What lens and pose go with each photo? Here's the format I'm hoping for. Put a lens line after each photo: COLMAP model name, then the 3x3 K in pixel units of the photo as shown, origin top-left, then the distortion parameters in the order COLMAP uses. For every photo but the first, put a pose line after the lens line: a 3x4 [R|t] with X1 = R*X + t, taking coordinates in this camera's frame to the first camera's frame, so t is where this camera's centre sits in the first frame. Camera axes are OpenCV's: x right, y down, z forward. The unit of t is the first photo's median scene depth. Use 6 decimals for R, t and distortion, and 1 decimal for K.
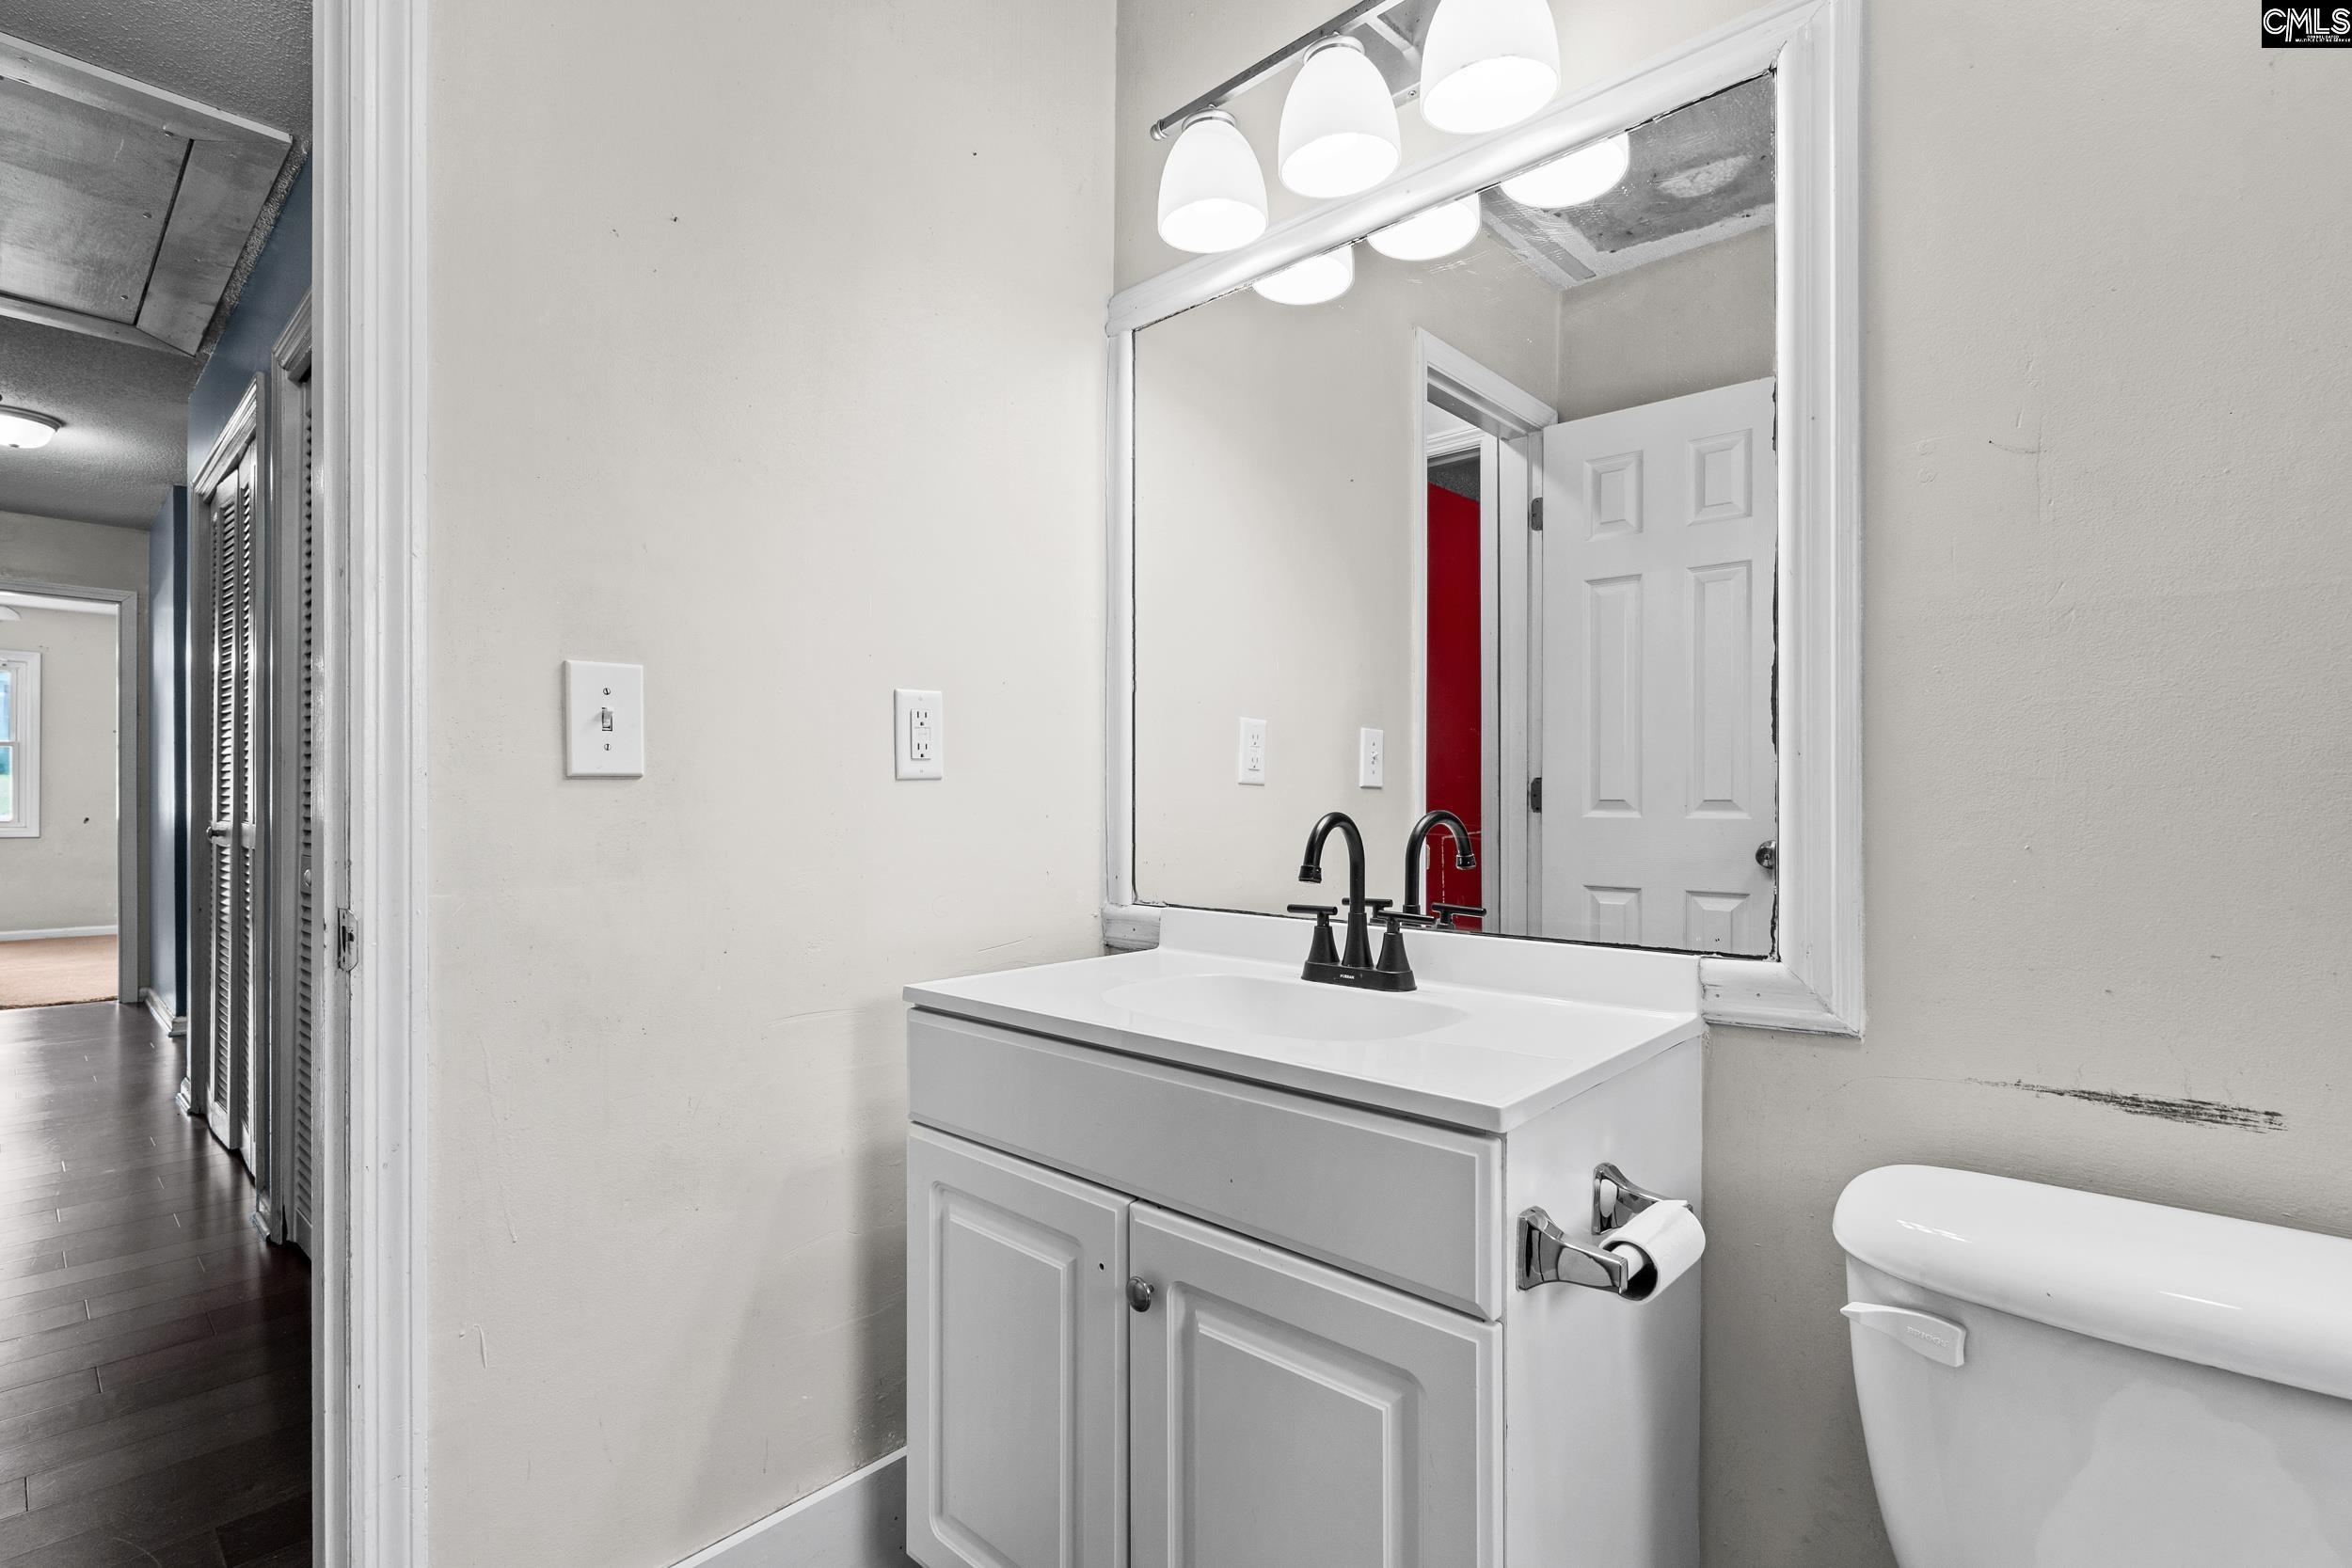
lens RADIAL K [[1083.4, 0, 1172.2], [0, 1083.4, 787.4], [0, 0, 1]] dist [-0.002320, -0.000507]
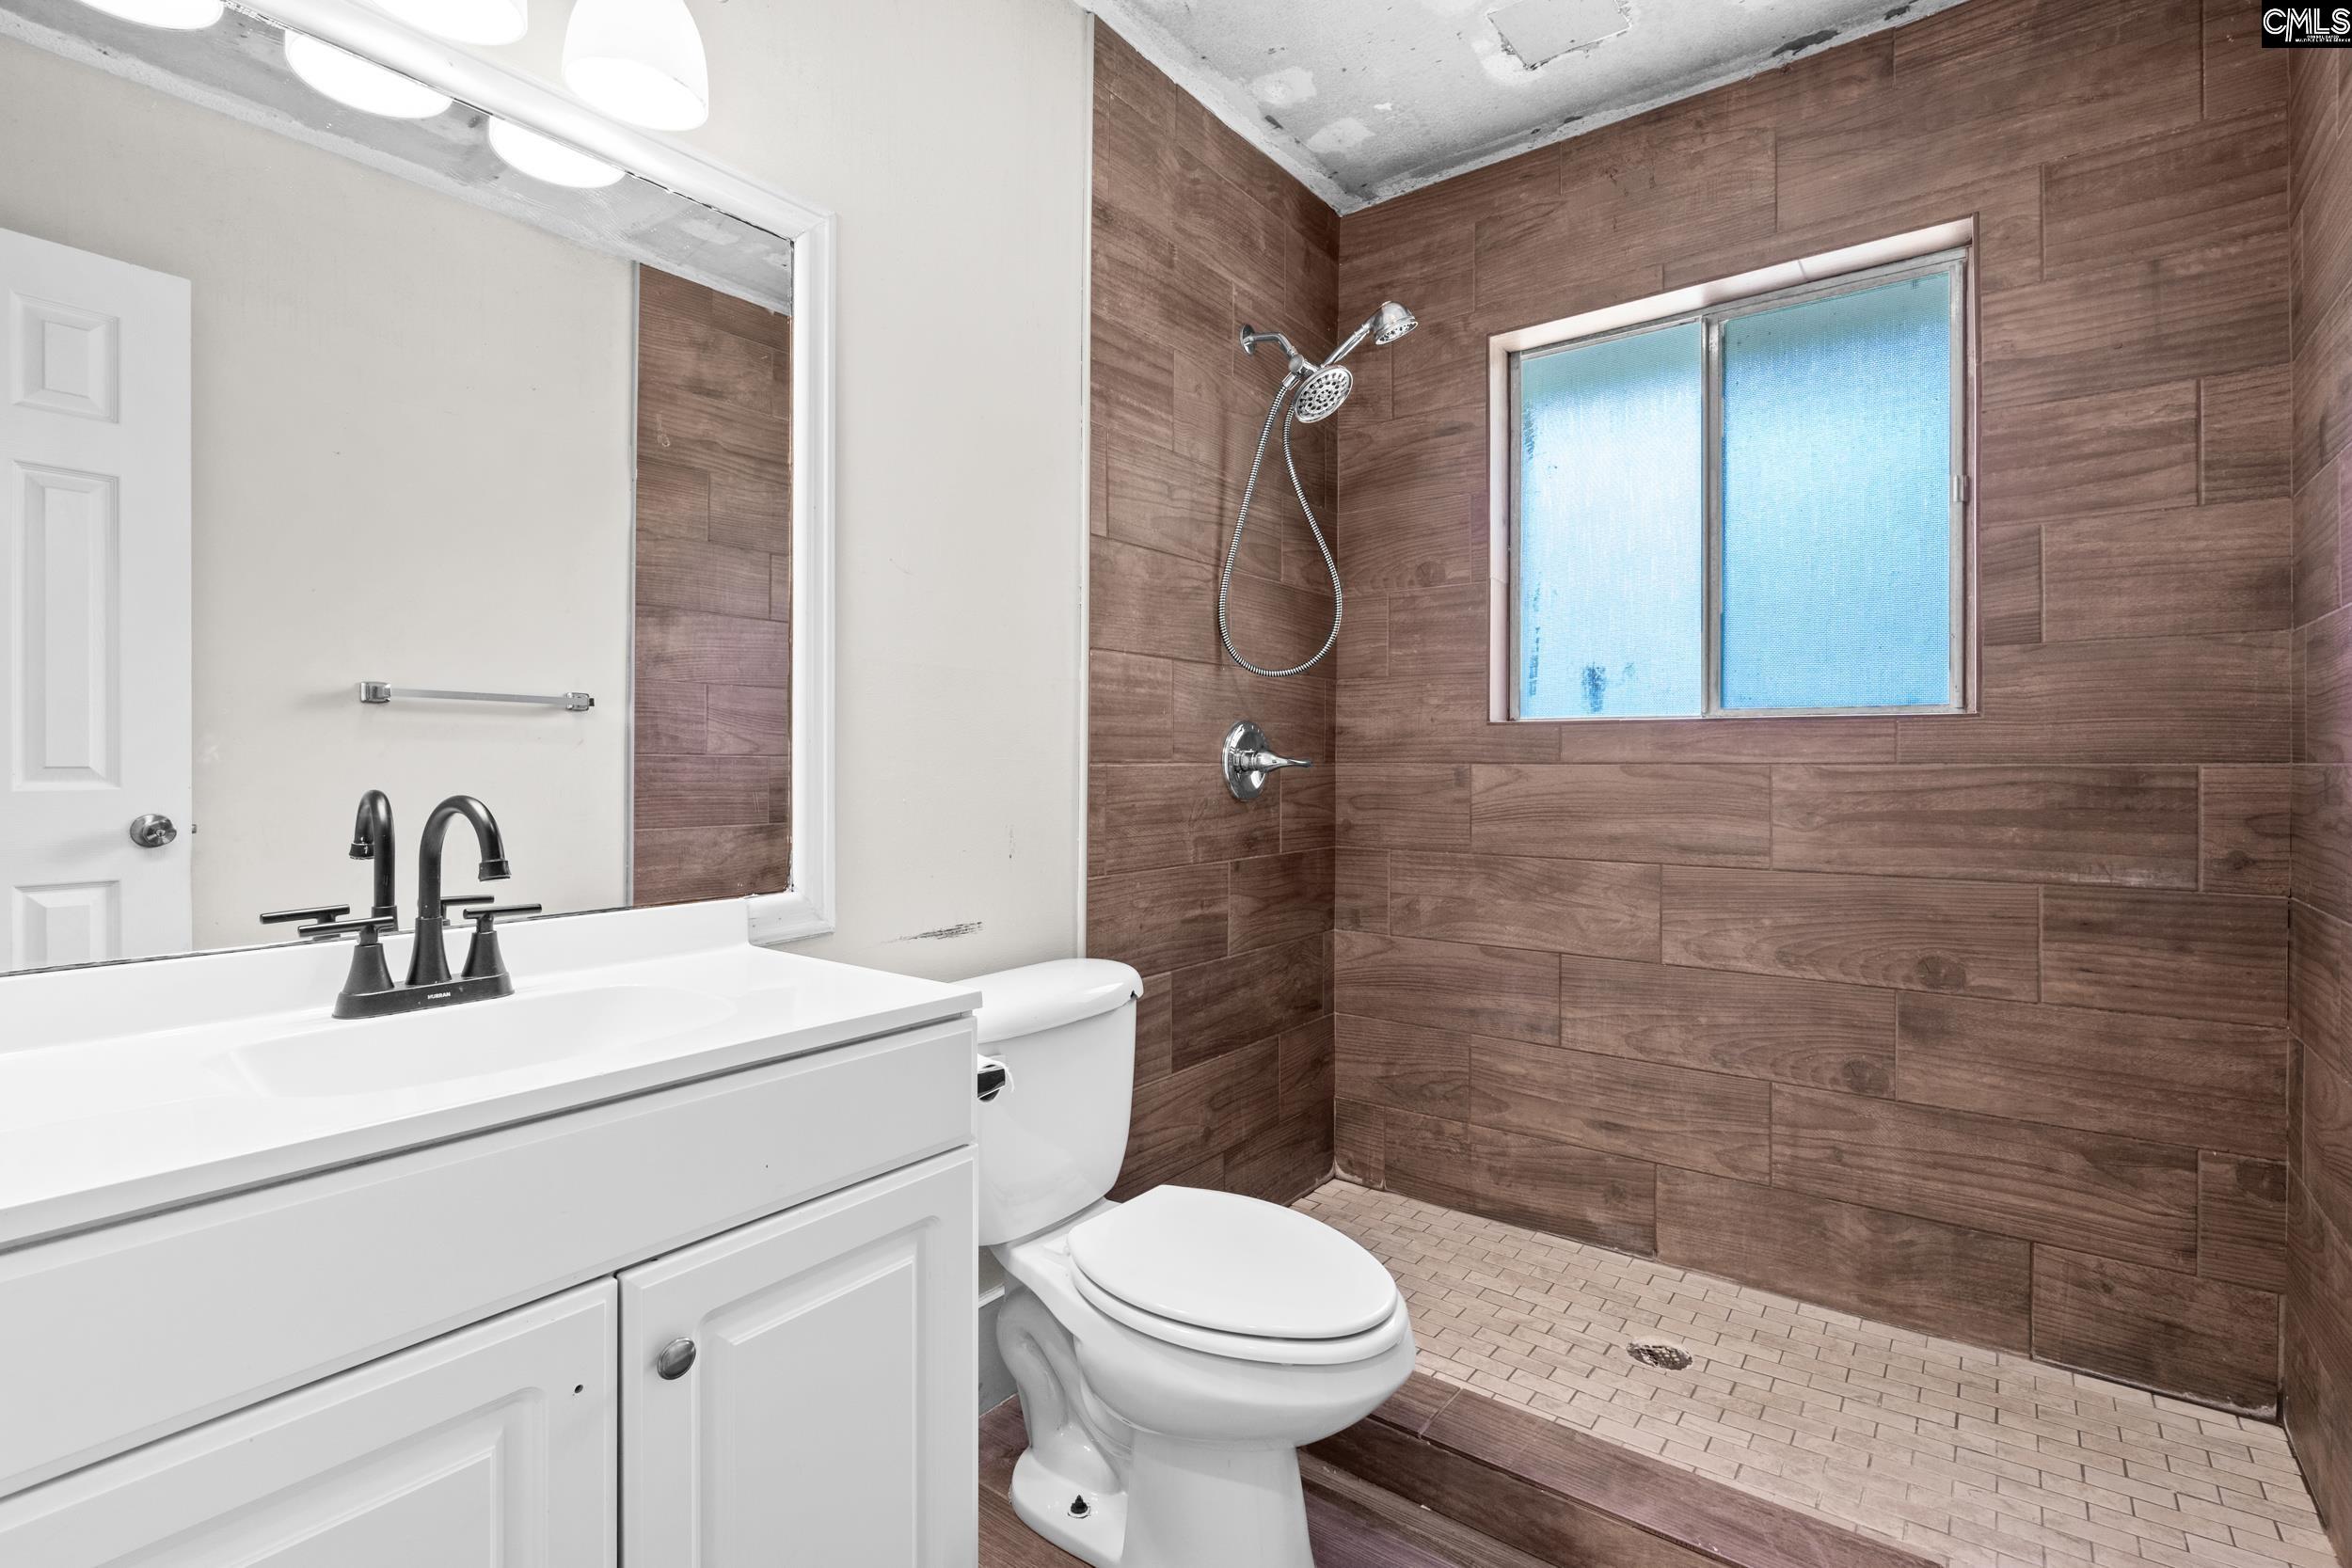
lens RADIAL K [[1083.4, 0, 1172.2], [0, 1083.4, 787.4], [0, 0, 1]] dist [-0.002320, -0.000507]
pose [[-0.101156, -0.026452, 0.994519, -0.712035], [-0.016039, 0.999560, 0.024955, -0.013213], [-0.994741, -0.013426, -0.101536, 0.539853]]
